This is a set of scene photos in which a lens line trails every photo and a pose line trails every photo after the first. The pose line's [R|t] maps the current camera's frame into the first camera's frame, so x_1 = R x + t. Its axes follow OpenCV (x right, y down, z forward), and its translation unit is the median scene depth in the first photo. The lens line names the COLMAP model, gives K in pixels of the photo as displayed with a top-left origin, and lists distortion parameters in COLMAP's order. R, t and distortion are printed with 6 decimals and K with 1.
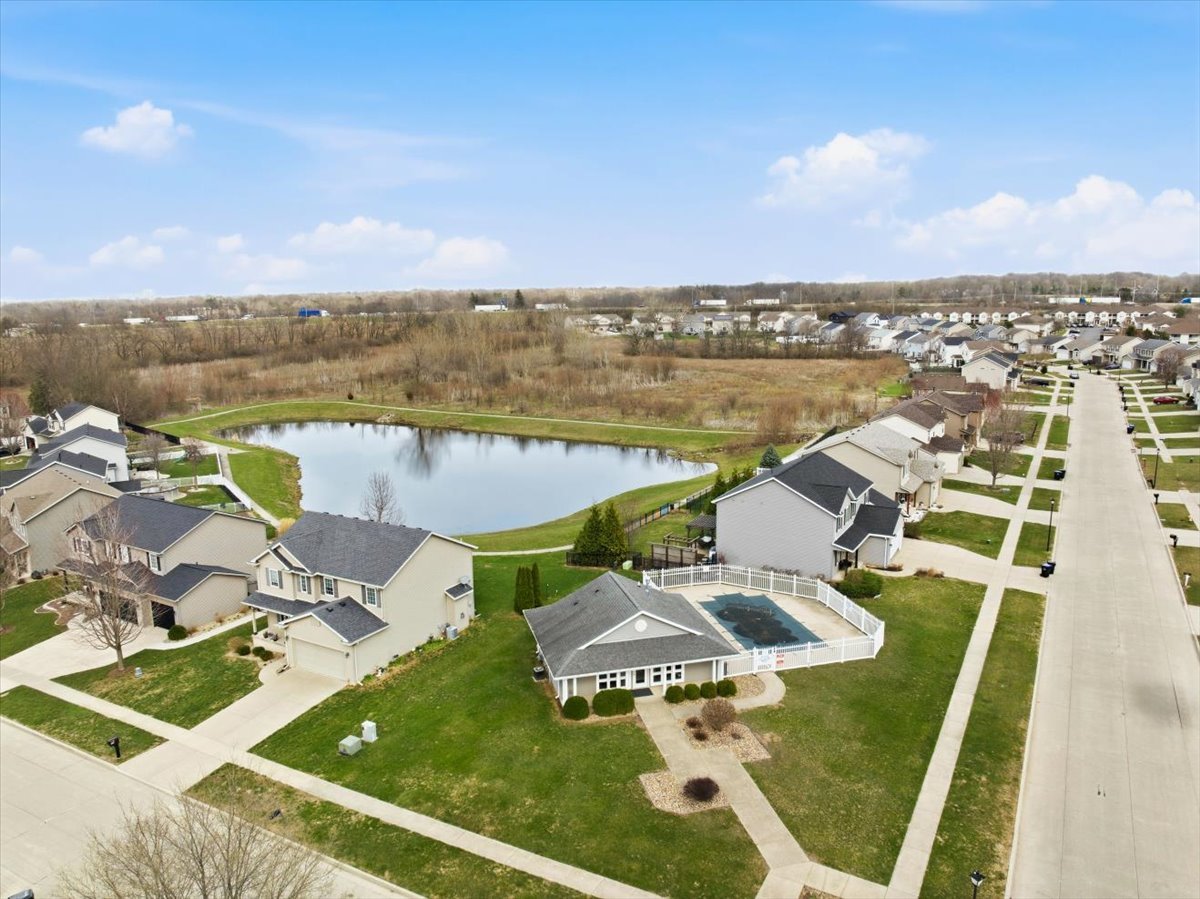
lens RADIAL K [[848.4, 0, 600.0], [0, 848.4, 449.5], [0, 0, 1]] dist [-0.036650, -0.002420]
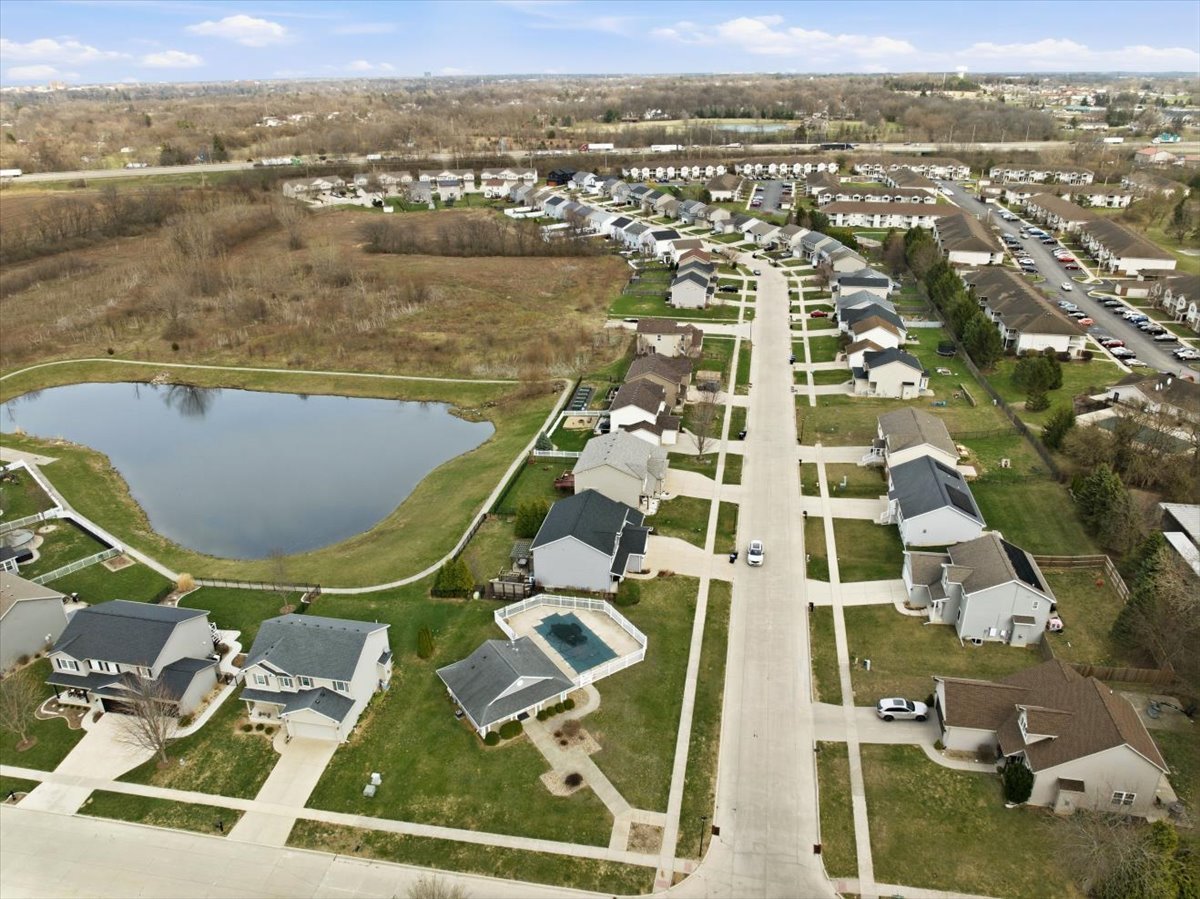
lens RADIAL K [[848.4, 0, 600.0], [0, 848.4, 449.5], [0, 0, 1]] dist [-0.036650, -0.002420]
pose [[0.945093, -0.131902, 0.298999, -0.212162], [0.059679, 0.969203, 0.238922, -0.557128], [-0.321305, -0.207959, 0.923859, -0.472605]]
